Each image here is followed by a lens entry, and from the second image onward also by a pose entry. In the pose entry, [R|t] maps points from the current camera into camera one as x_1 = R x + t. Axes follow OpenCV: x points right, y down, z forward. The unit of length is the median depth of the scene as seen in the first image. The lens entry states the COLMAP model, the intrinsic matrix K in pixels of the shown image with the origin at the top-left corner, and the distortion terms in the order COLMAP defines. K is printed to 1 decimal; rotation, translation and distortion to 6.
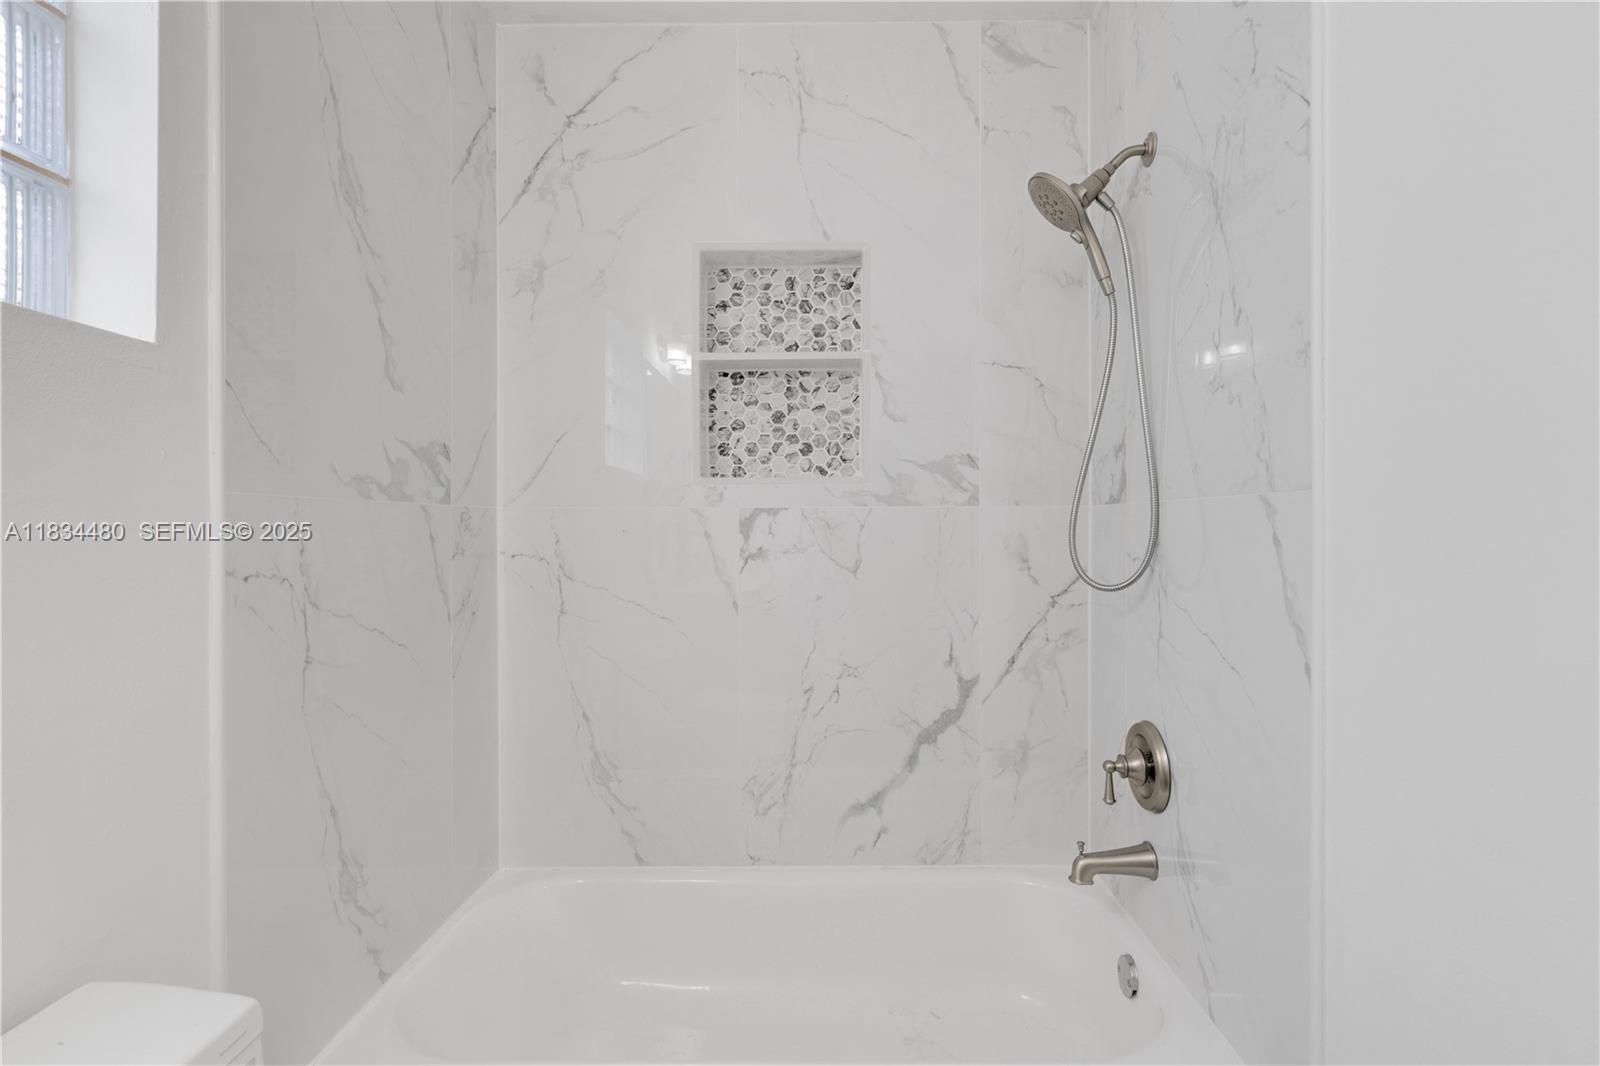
lens RADIAL K [[734.2, 0, 780.0], [0, 734.2, 529.0], [0, 0, 1]] dist [0.003526, -0.000317]
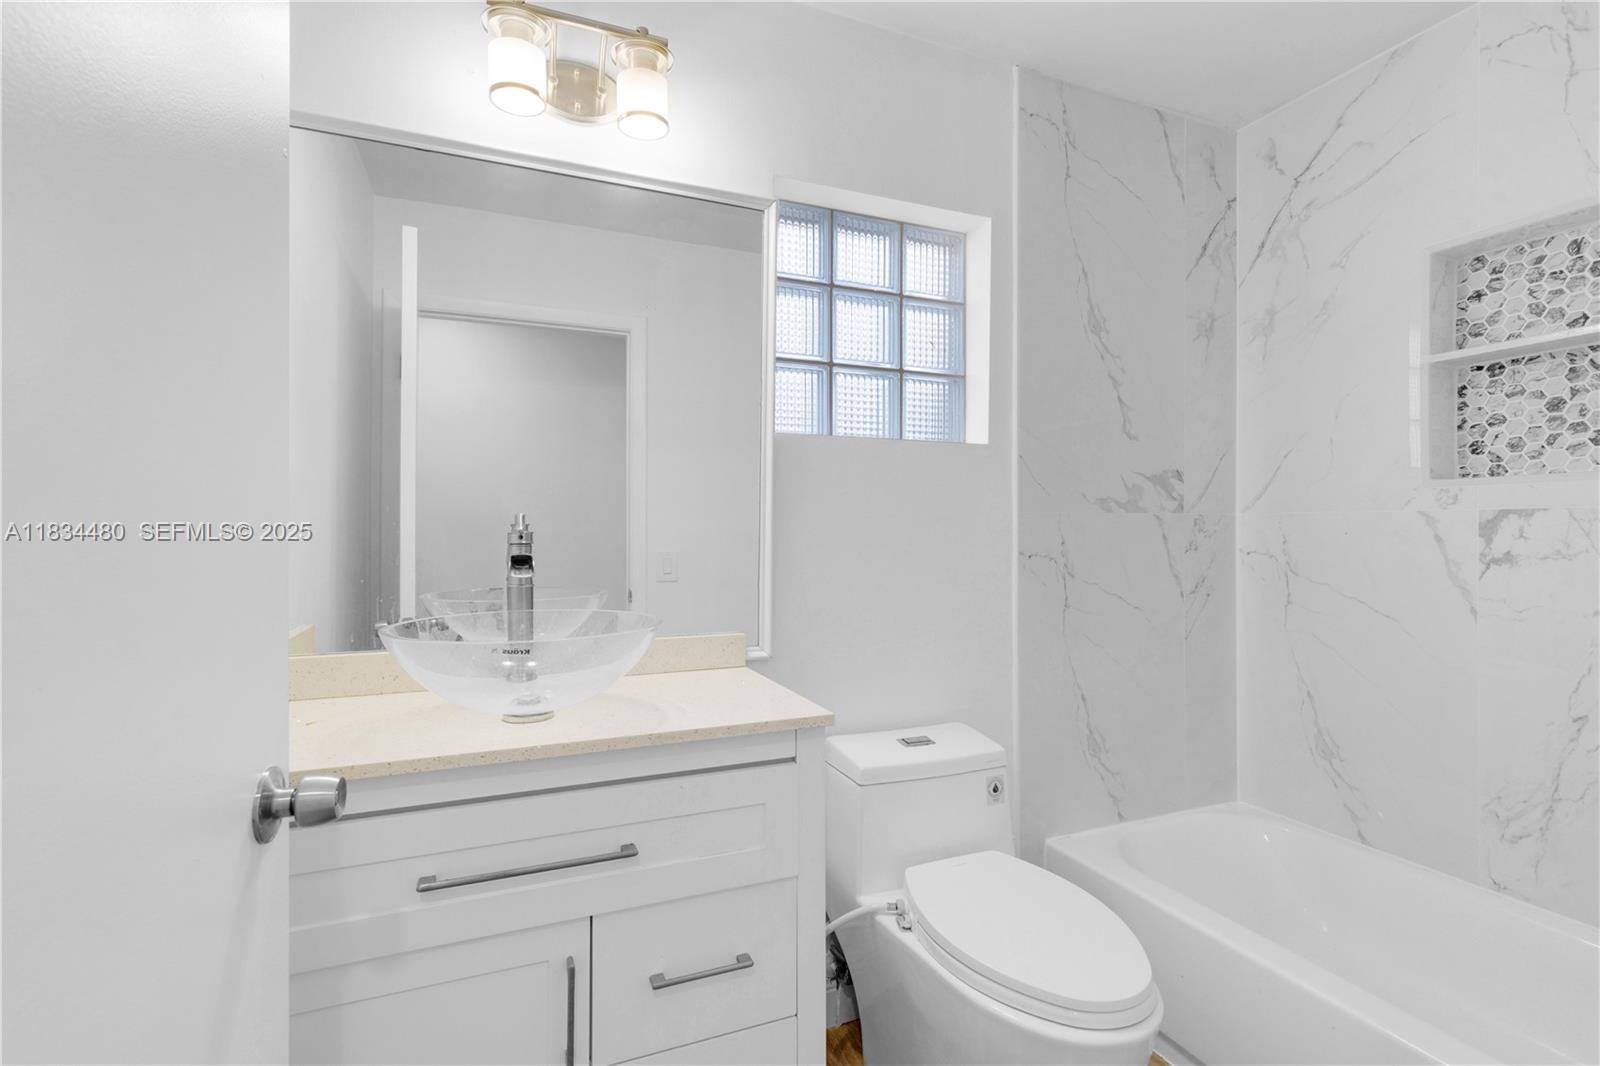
lens RADIAL K [[734.2, 0, 780.0], [0, 734.2, 529.0], [0, 0, 1]] dist [0.003526, -0.000317]
pose [[0.374030, 0.000484, -0.927416, 0.467521], [-0.002442, 0.999997, -0.000463, -0.000941], [0.927413, 0.002438, 0.374030, -0.187510]]
